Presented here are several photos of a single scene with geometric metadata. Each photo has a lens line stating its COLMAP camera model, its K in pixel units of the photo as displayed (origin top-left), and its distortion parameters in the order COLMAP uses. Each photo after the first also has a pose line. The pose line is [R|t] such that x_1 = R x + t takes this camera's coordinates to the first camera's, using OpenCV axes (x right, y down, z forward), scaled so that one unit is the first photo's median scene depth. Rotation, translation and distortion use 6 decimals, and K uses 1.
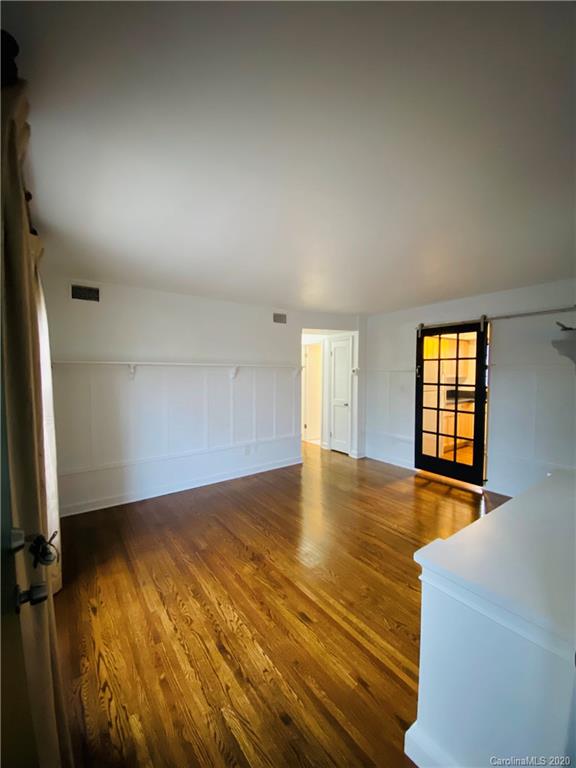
lens RADIAL K [[306.8, 0, 288.0], [0, 306.8, 384.0], [0, 0, 1]] dist [0.001724, 0.000017]
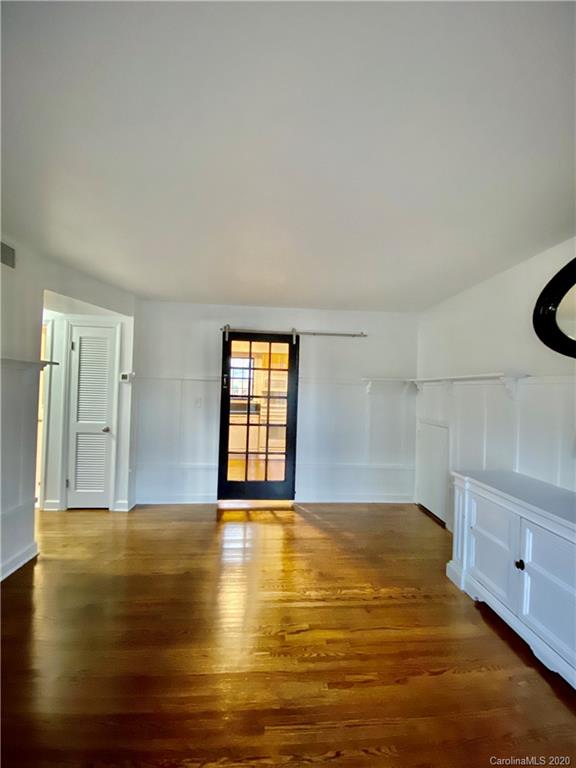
lens RADIAL K [[306.8, 0, 288.0], [0, 306.8, 384.0], [0, 0, 1]] dist [0.001724, 0.000017]
pose [[0.503673, 0.031619, 0.863316, -0.204457], [0.000986, 0.999308, -0.037175, -0.002562], [-0.863894, 0.019575, 0.503293, 0.431648]]
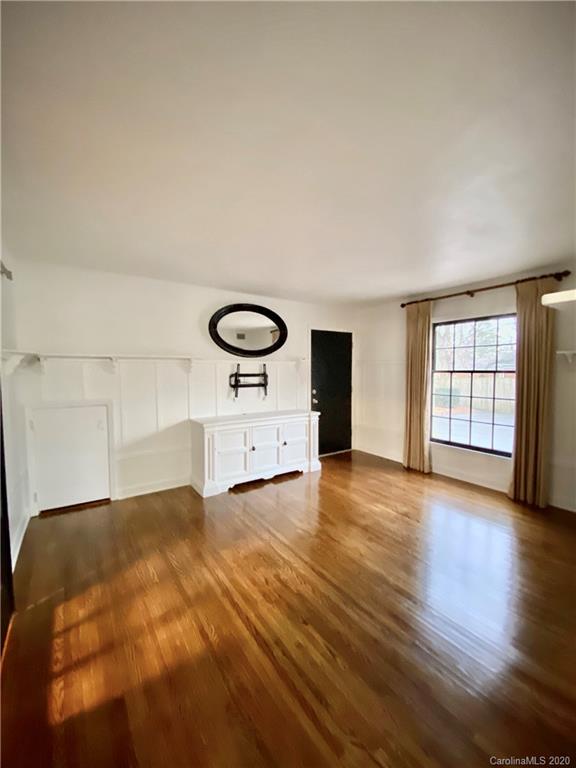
lens RADIAL K [[308.7, 0, 288.0], [0, 308.7, 384.0], [0, 0, 1]] dist [0.000744, -0.011910]
pose [[-0.999679, 0.007423, 0.024237, 0.181900], [0.009561, 0.995958, 0.089313, -0.039268], [-0.023476, 0.089516, -0.995709, 1.219122]]
